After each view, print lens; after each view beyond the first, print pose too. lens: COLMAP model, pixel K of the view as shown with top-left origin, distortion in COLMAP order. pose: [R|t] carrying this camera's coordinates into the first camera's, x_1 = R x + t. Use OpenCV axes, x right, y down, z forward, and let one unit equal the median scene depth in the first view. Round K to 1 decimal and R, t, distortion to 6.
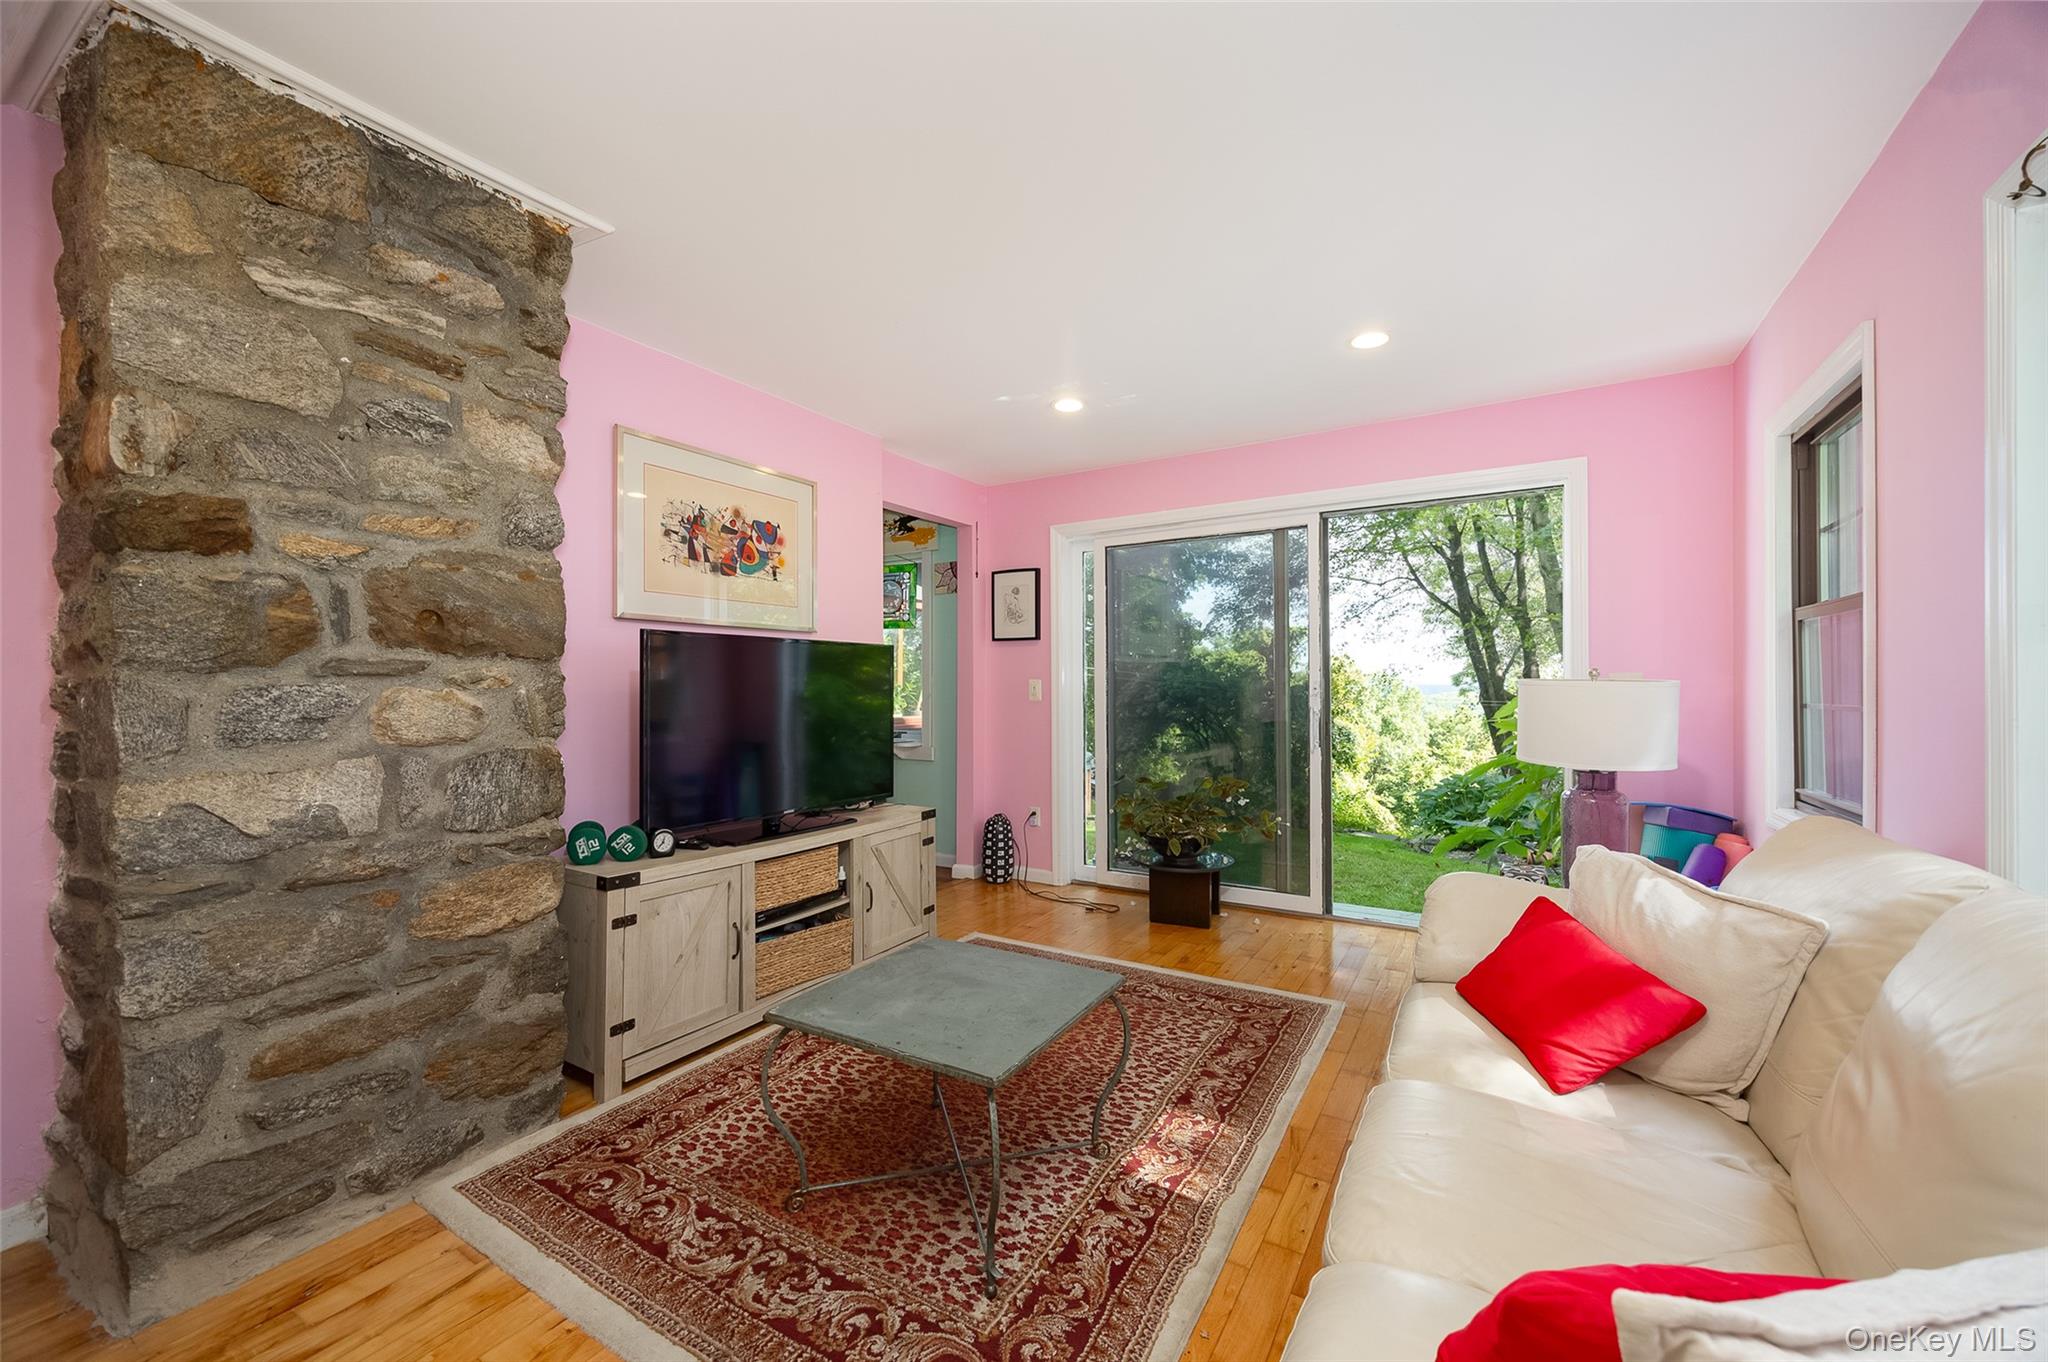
lens RADIAL K [[813.8, 0, 1004.9], [0, 813.8, 682.7], [0, 0, 1]] dist [0.002565, 0.000278]
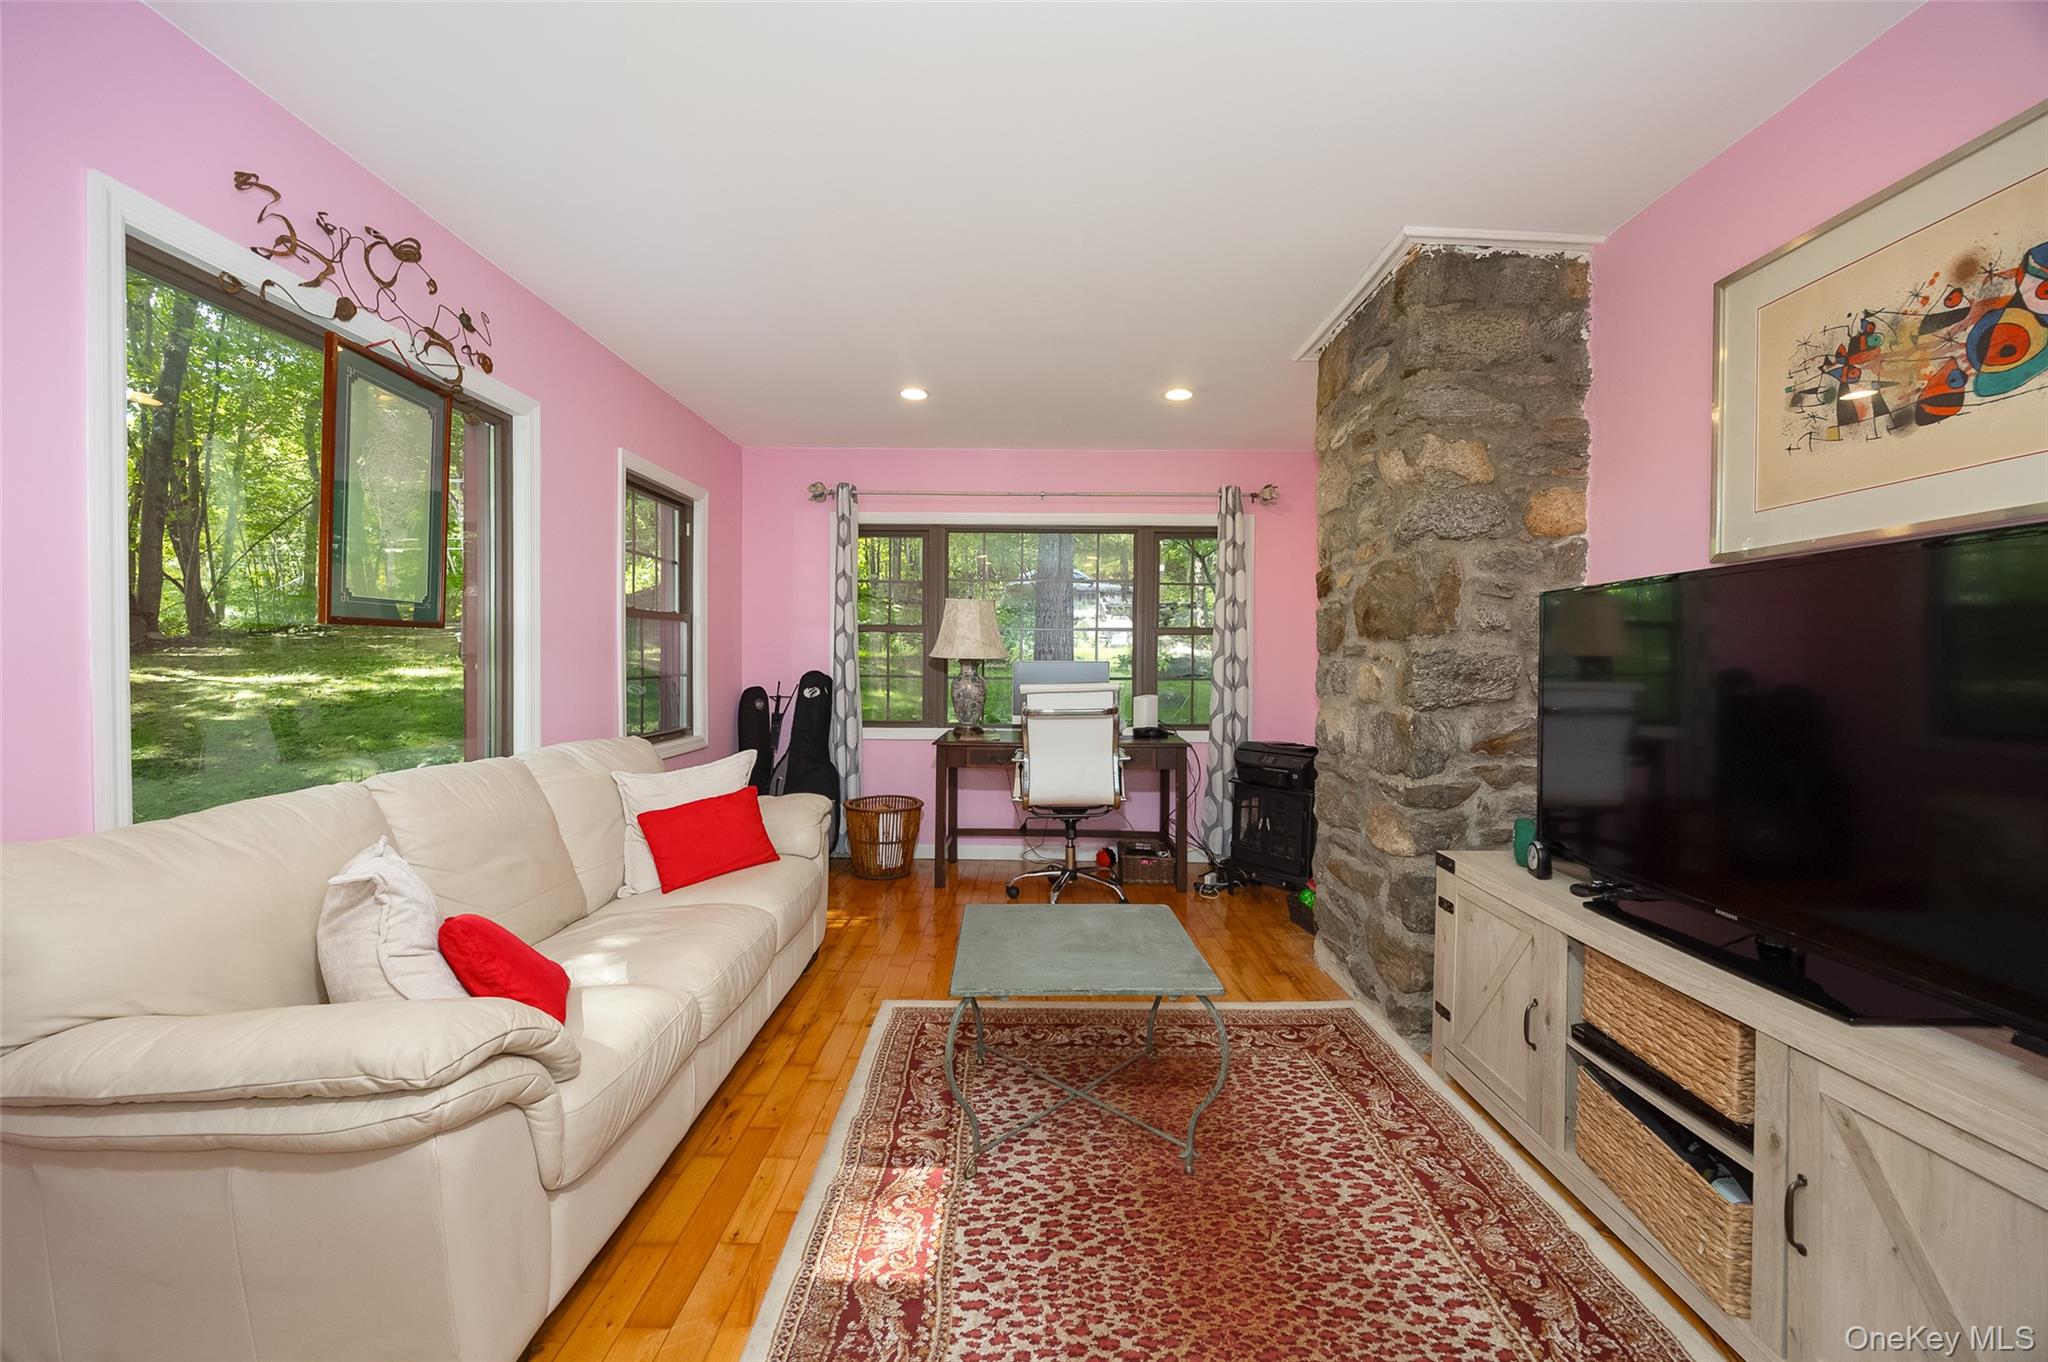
lens RADIAL K [[813.8, 0, 1014.3], [0, 813.8, 672.3], [0, 0, 1]] dist [0.002565, 0.000278]
pose [[-0.857176, 0.002693, -0.515017, 0.494275], [-0.001185, 0.999973, 0.007203, 0.009985], [0.515023, 0.006784, -0.857150, 1.631945]]
